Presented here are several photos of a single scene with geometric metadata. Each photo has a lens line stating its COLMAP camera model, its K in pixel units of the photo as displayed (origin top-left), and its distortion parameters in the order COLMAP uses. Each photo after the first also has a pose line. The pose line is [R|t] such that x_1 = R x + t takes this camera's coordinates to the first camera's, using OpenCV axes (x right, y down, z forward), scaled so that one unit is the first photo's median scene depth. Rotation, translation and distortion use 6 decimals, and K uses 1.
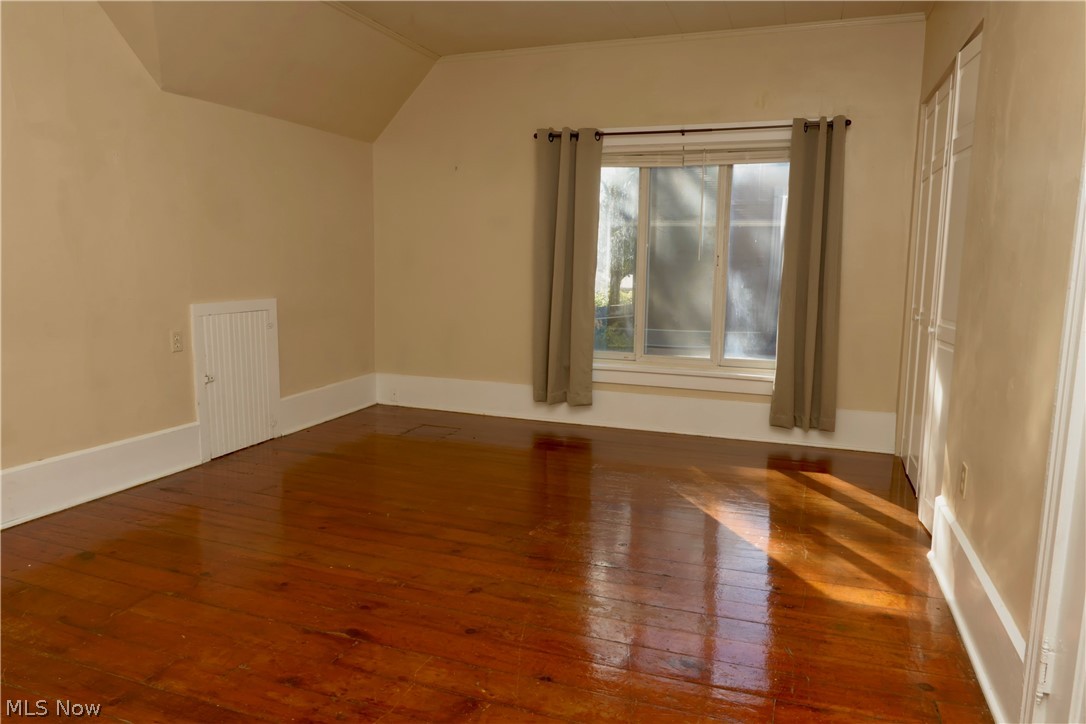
lens RADIAL K [[713.7, 0, 553.8], [0, 713.7, 361.0], [0, 0, 1]] dist [0.005098, -0.002872]
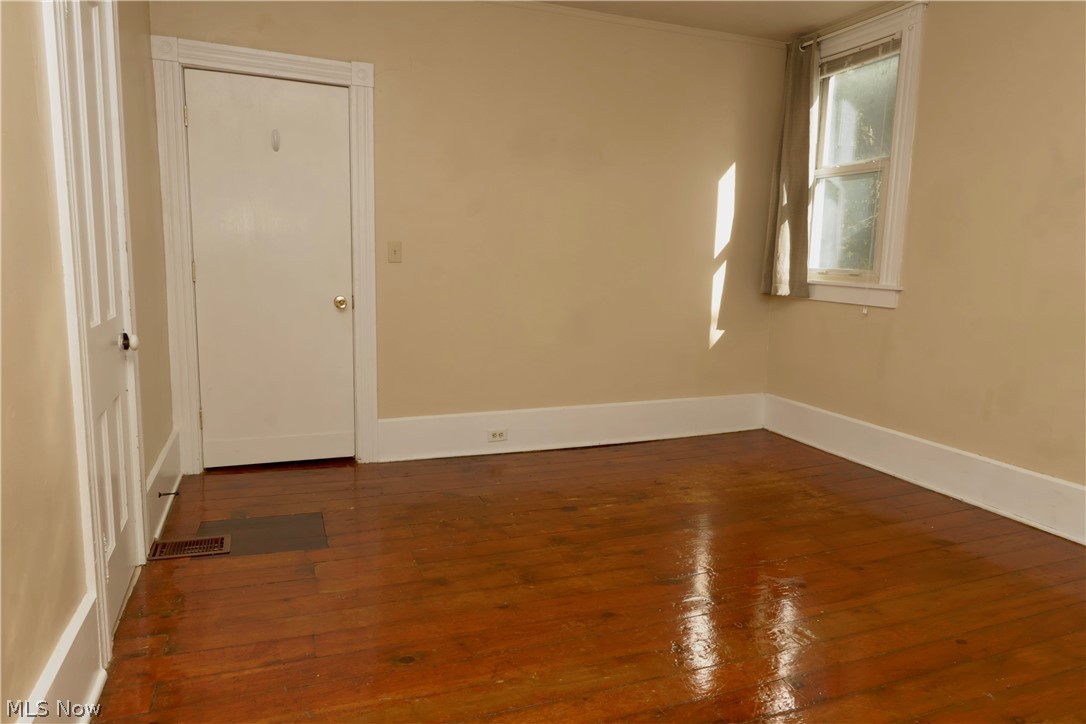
lens RADIAL K [[713.7, 0, 553.8], [0, 713.7, 361.0], [0, 0, 1]] dist [0.005098, -0.002872]
pose [[-0.753068, 0.060094, -0.655193, 0.631001], [-0.126791, 0.963900, 0.234140, -0.225082], [0.645610, 0.259396, -0.718262, 1.661154]]
